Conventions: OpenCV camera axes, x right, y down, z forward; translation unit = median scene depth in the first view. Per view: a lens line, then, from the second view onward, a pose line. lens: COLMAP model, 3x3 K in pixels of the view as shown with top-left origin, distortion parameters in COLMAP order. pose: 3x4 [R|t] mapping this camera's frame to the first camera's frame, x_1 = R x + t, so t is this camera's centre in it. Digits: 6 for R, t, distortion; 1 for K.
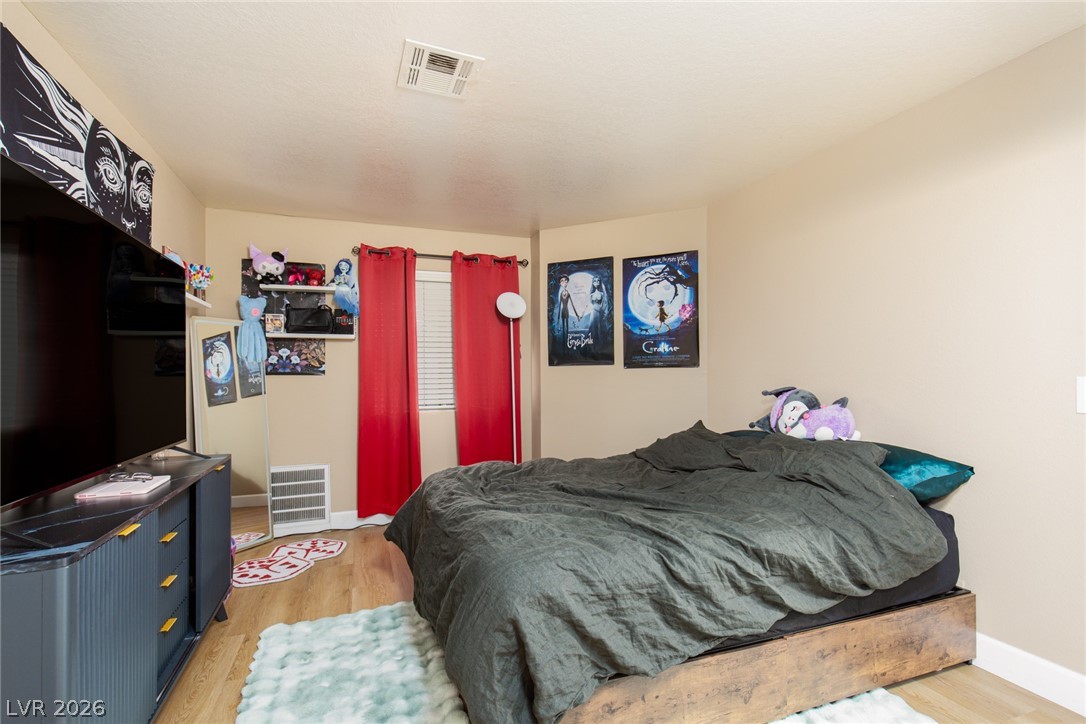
lens RADIAL K [[491.9, 0, 539.4], [0, 491.9, 368.2], [0, 0, 1]] dist [0.015956, -0.000673]
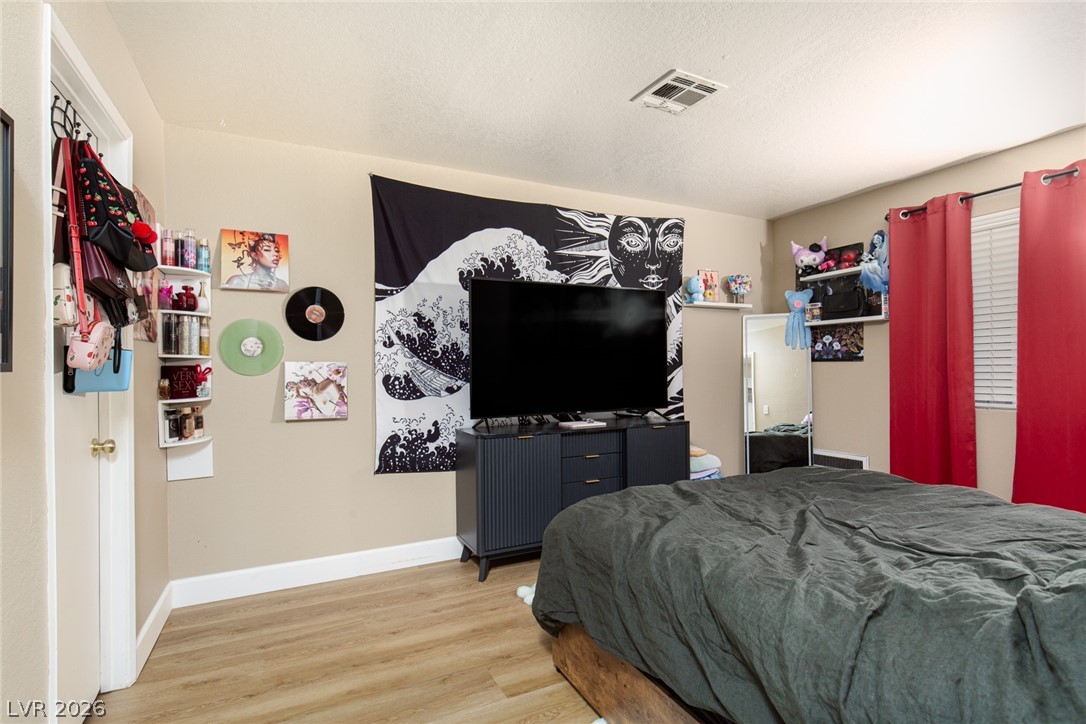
lens RADIAL K [[541.9, 0, 543.3], [0, 541.9, 364.1], [0, 0, 1]] dist [0.003919, 0.000138]
pose [[0.093862, 0.003823, -0.995578, 0.542279], [0.021948, 0.999742, 0.005908, -0.000427], [0.995343, -0.022405, 0.093754, 0.313000]]
